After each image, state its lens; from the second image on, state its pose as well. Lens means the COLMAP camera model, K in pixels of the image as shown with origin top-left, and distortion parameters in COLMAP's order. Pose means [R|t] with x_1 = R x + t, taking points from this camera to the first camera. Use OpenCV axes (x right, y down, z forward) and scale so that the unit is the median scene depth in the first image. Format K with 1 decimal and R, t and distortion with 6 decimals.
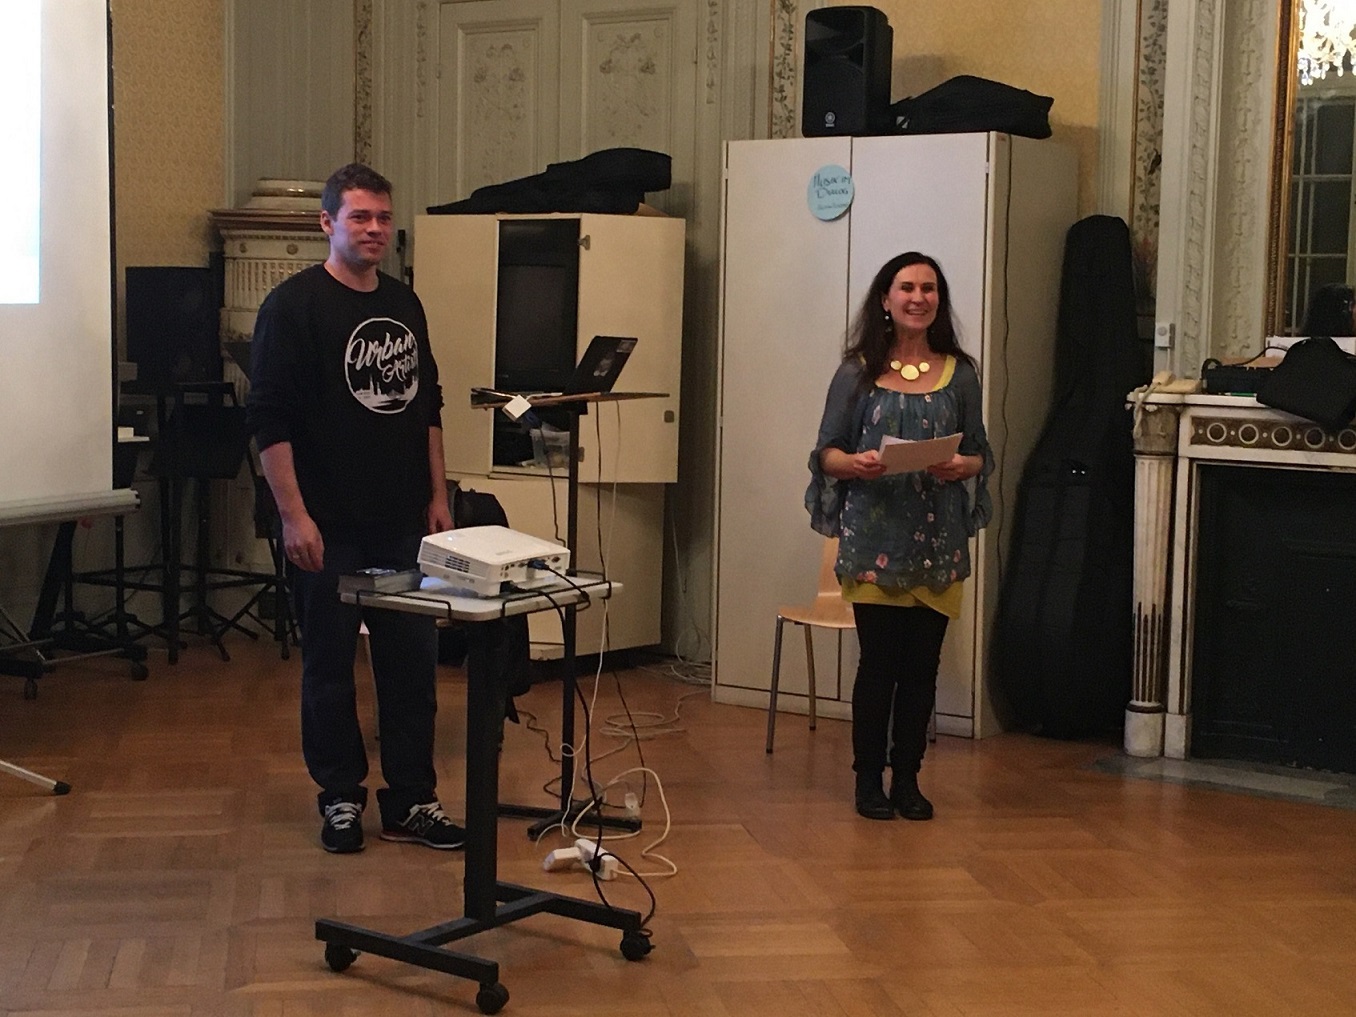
lens RADIAL K [[2183.5, 0, 677.9], [0, 2183.5, 507.3], [0, 0, 1]] dist [0.050197, 0.000000]
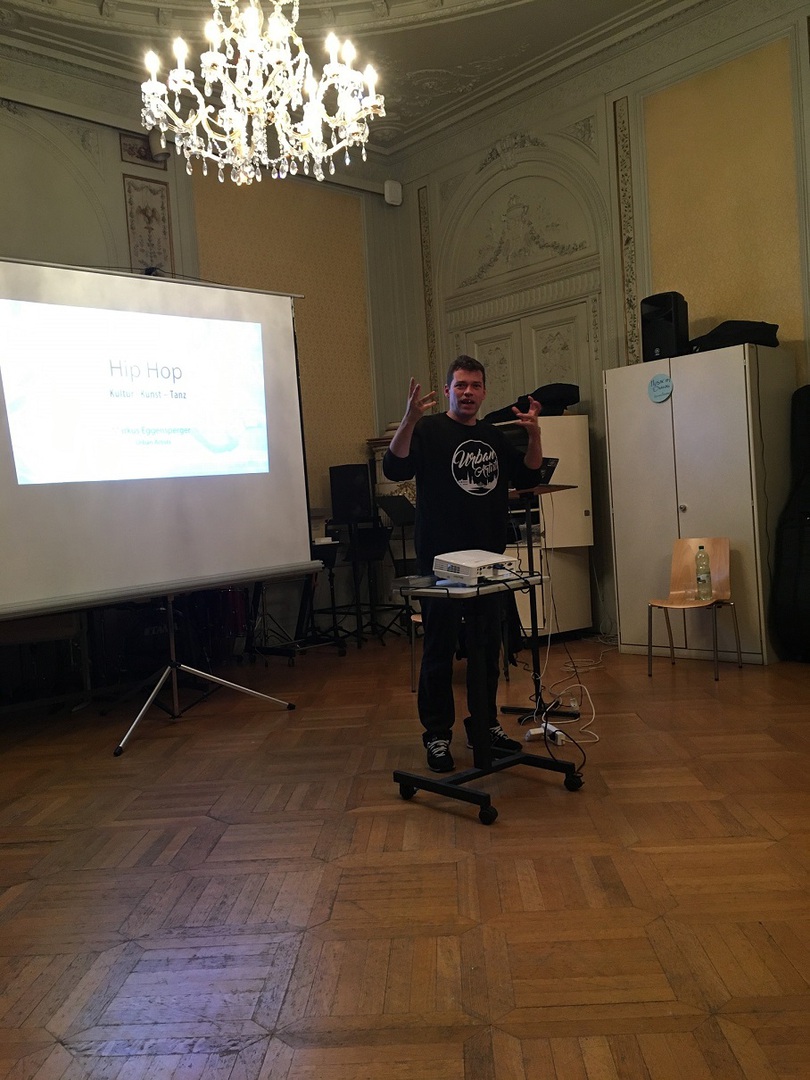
lens RADIAL K [[920.5, 0, 403.7], [0, 920.5, 541.4], [0, 0, 1]] dist [0.044589, 0.004392]
pose [[0.973648, -0.075688, -0.215132, 0.014245], [0.064352, 0.996168, -0.059228, 0.027531], [0.218791, 0.043823, 0.974787, 0.153141]]
